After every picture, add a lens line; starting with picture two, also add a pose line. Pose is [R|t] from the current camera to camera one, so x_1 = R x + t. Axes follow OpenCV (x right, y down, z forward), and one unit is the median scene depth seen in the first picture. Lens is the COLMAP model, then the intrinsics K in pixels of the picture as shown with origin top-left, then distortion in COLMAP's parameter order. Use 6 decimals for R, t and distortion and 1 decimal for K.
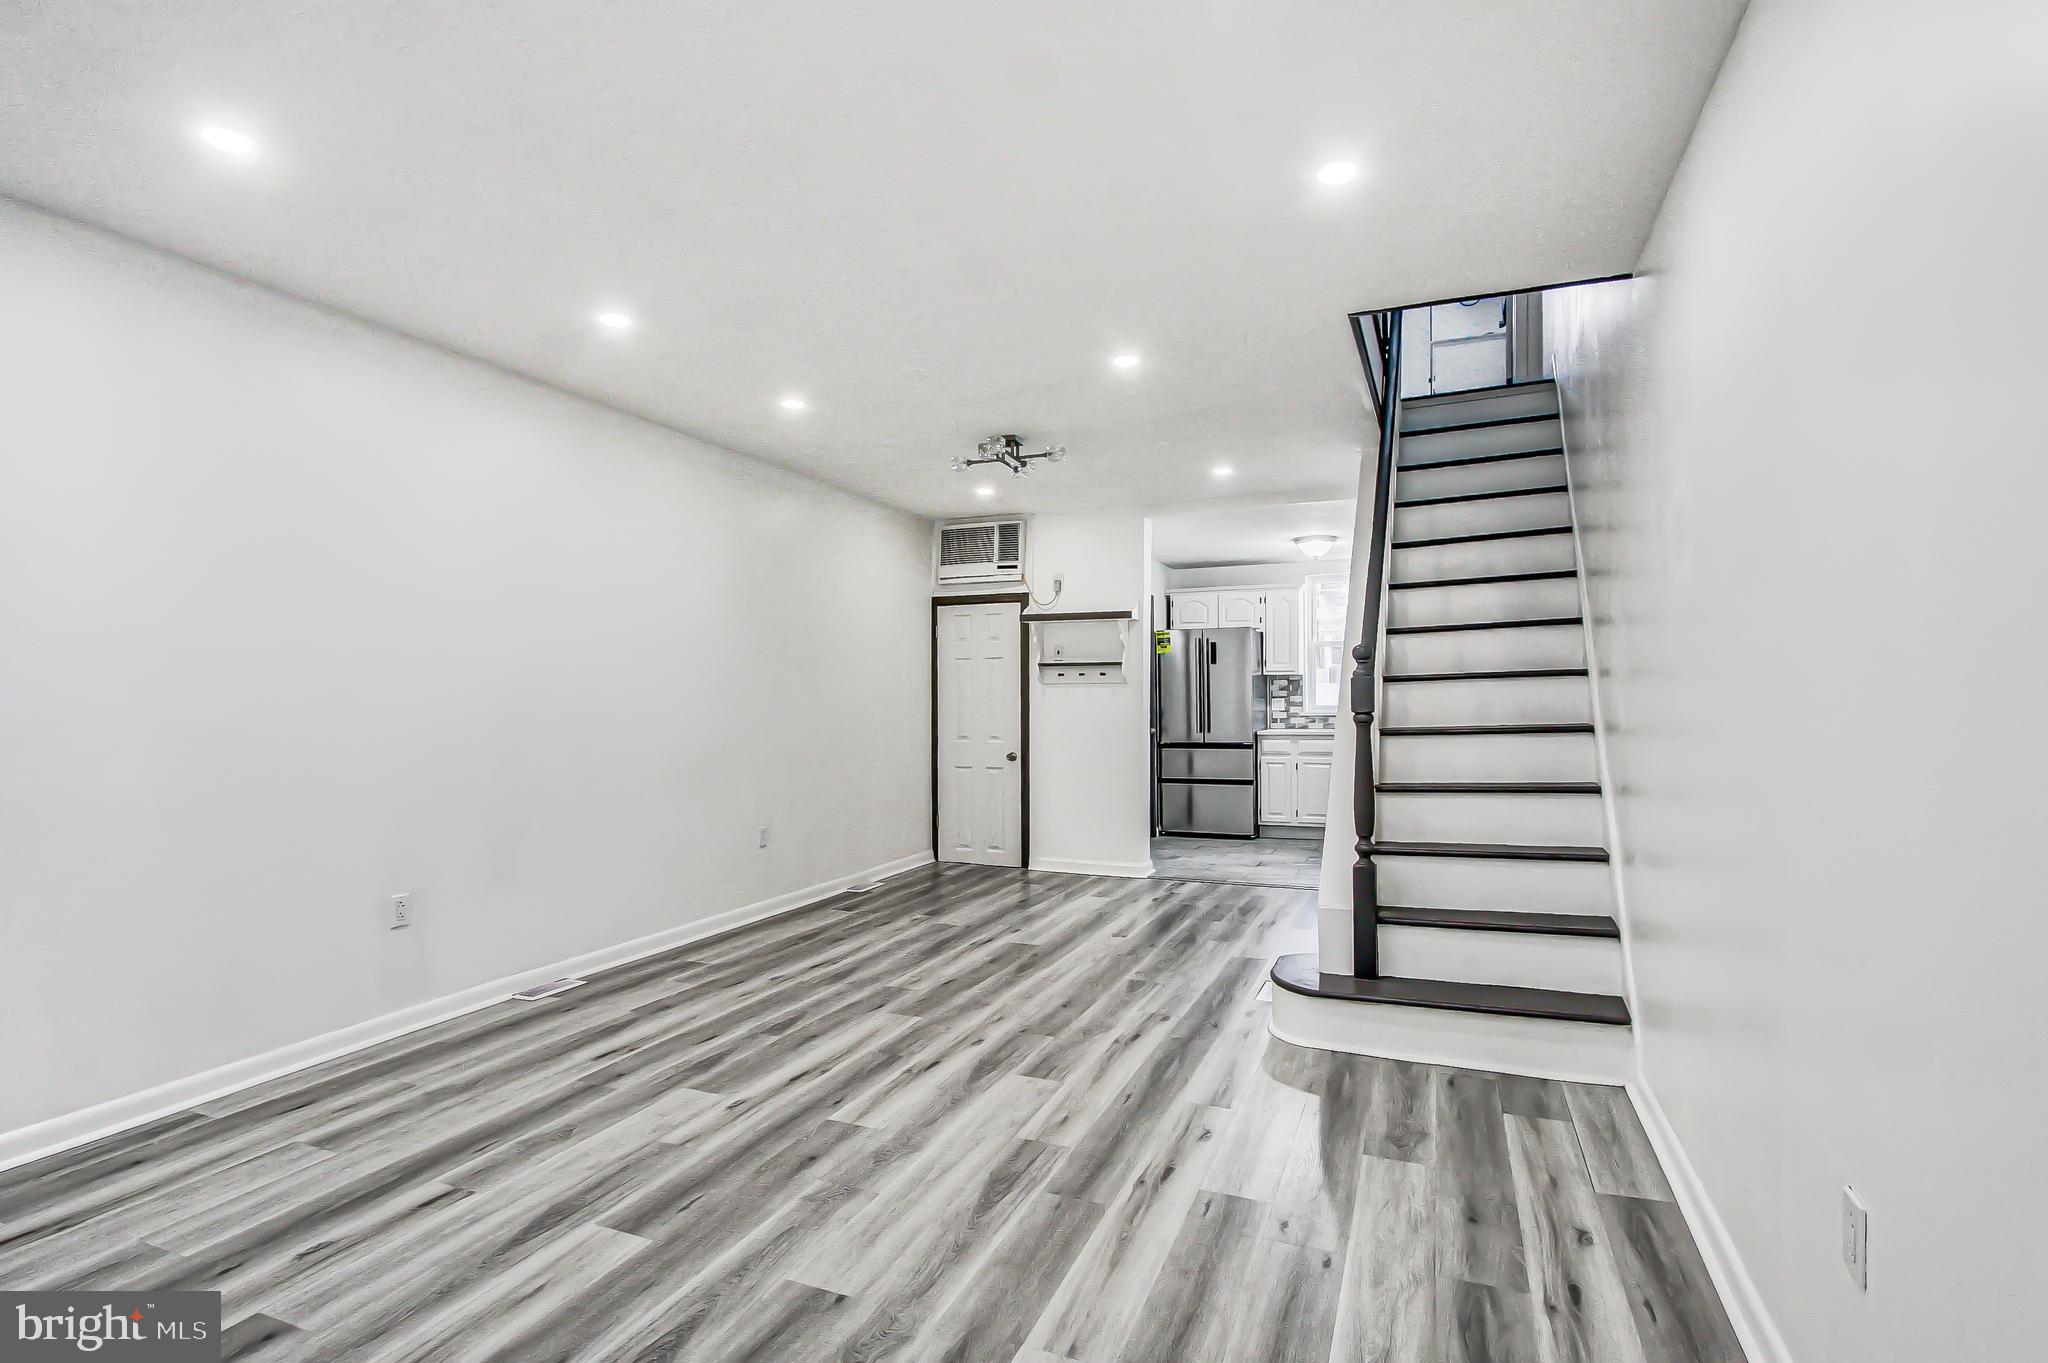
lens RADIAL K [[991.3, 0, 1011.7], [0, 991.3, 691.5], [0, 0, 1]] dist [-0.000376, 0.000025]
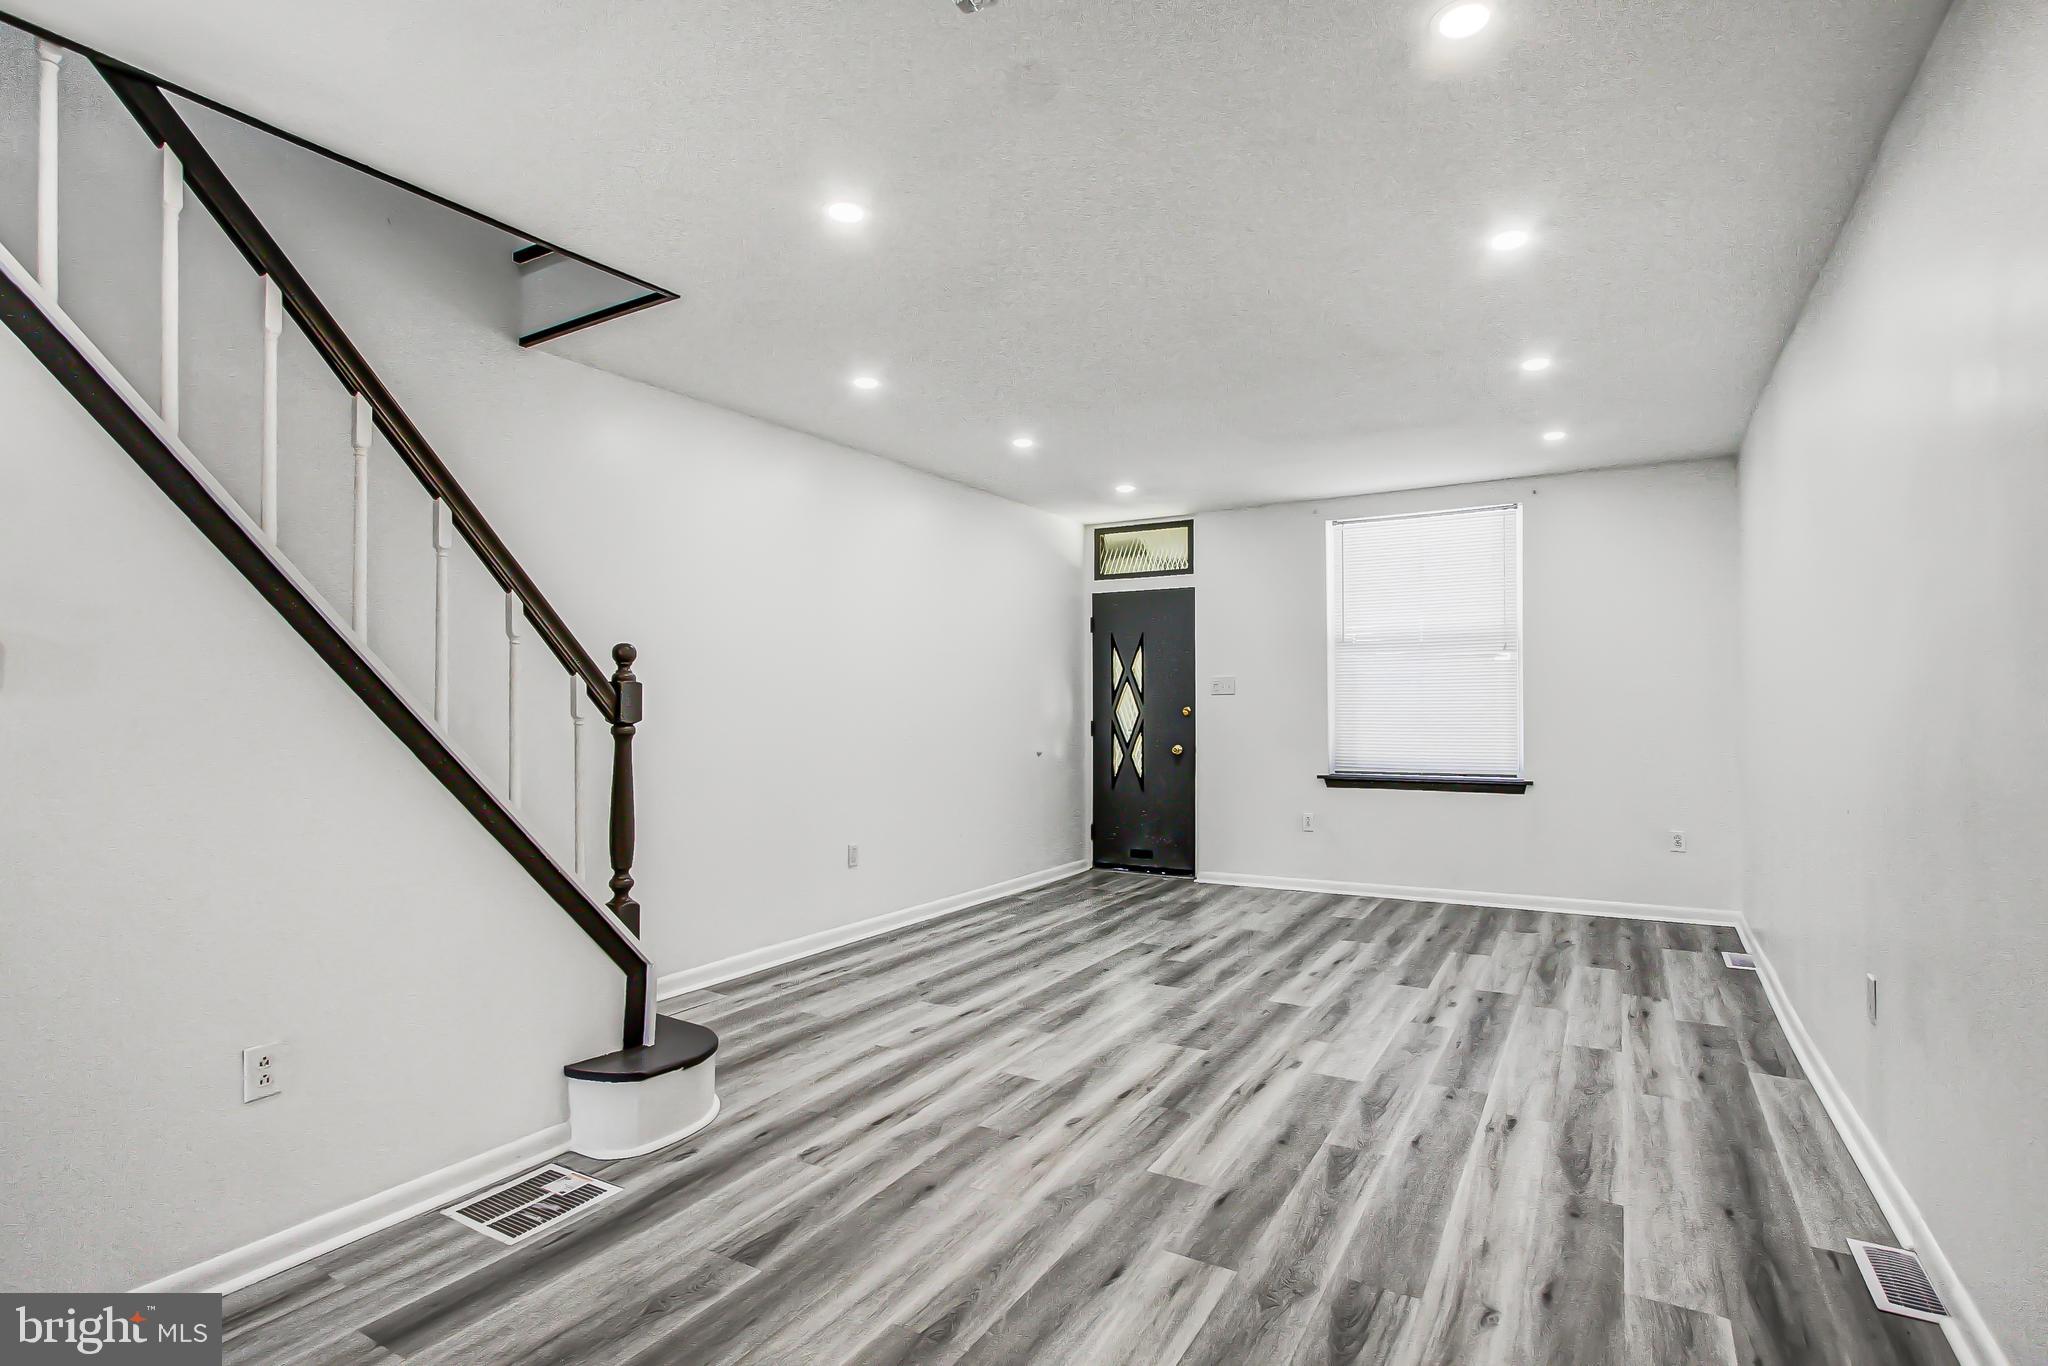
lens RADIAL K [[991.3, 0, 1011.7], [0, 991.3, 693.0], [0, 0, 1]] dist [-0.000376, 0.000025]
pose [[-0.988034, 0.006439, 0.154099, -0.098351], [0.004016, 0.999863, -0.016030, 0.006255], [-0.154181, -0.015219, -0.987925, 1.592892]]
